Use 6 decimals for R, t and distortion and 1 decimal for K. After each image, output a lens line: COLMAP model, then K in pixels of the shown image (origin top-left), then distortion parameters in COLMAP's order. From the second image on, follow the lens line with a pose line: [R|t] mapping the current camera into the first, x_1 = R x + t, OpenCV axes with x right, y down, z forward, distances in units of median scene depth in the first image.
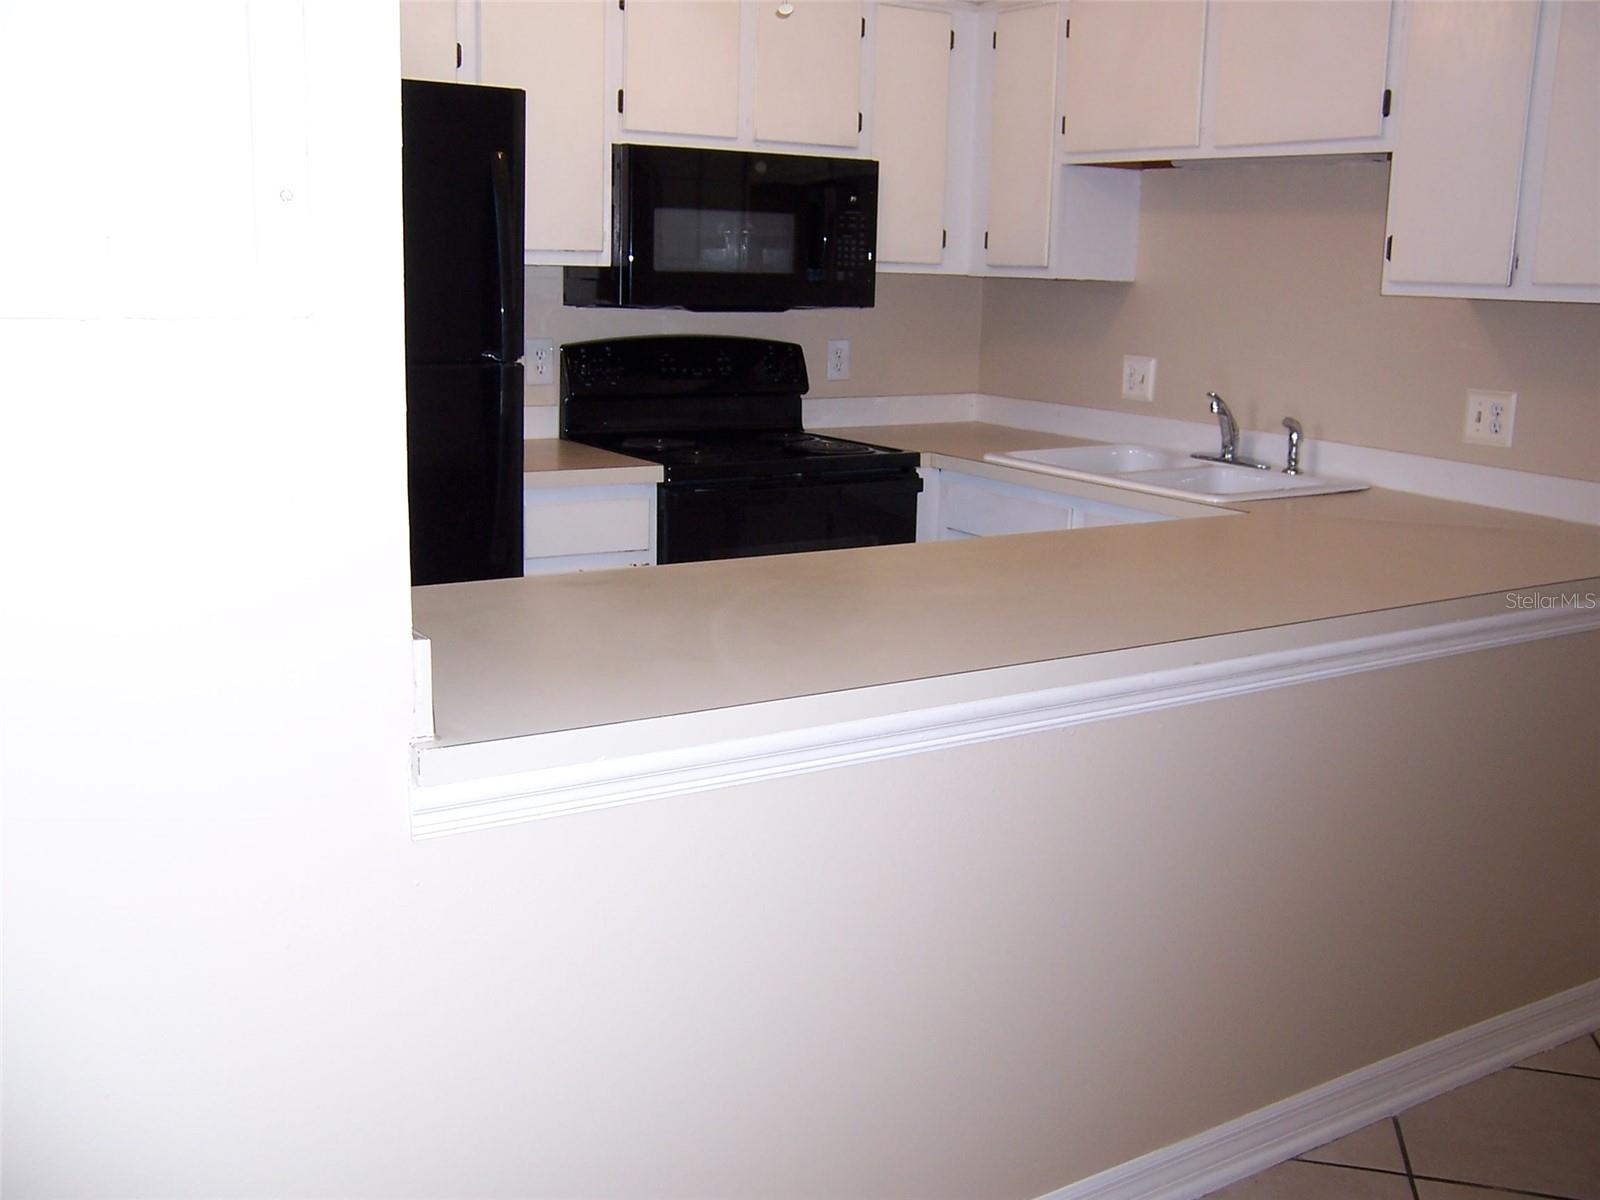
lens RADIAL K [[1565.0, 0, 800.0], [0, 1565.0, 600.0], [0, 0, 1]] dist [-0.170400, 0.270597]
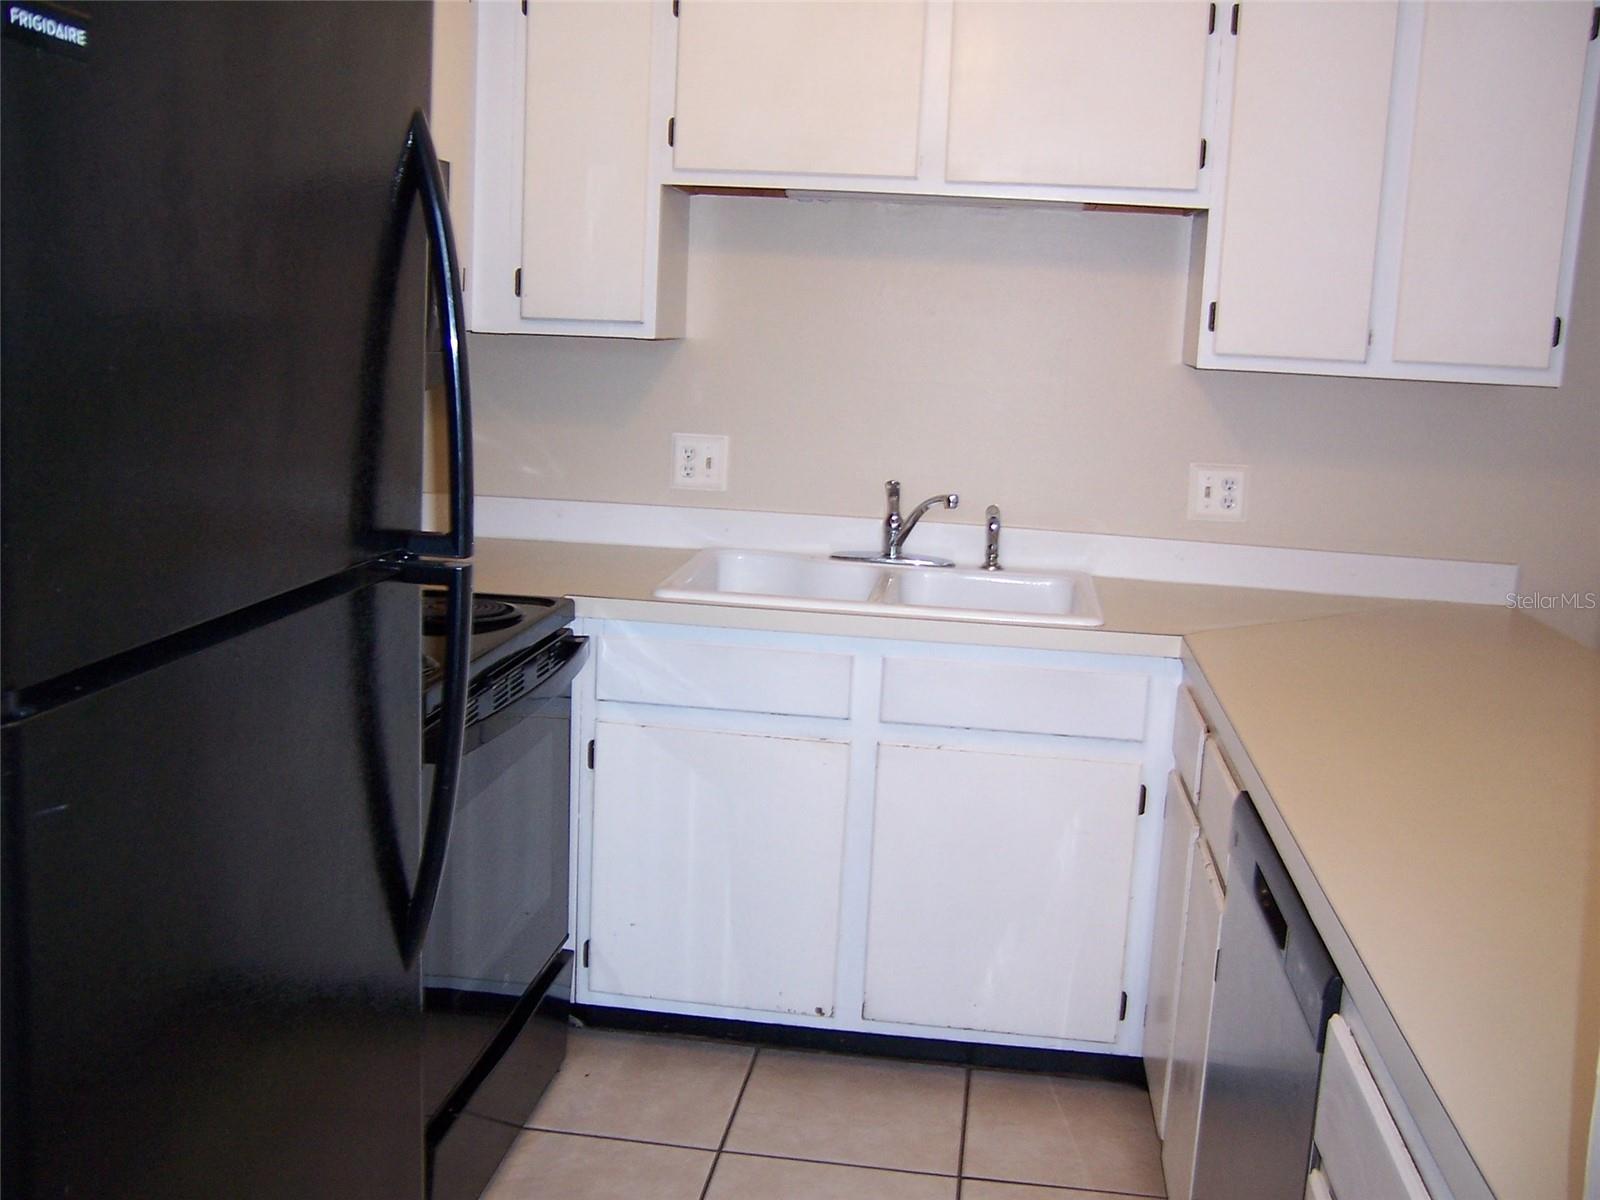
lens RADIAL K [[1565.0, 0, 800.0], [0, 1565.0, 600.0], [0, 0, 1]] dist [-0.170400, 0.270597]
pose [[0.645021, -0.128805, 0.753231, -0.433646], [0.134326, 0.989455, 0.054172, -0.136941], [-0.752266, 0.066237, 0.655522, 0.560256]]
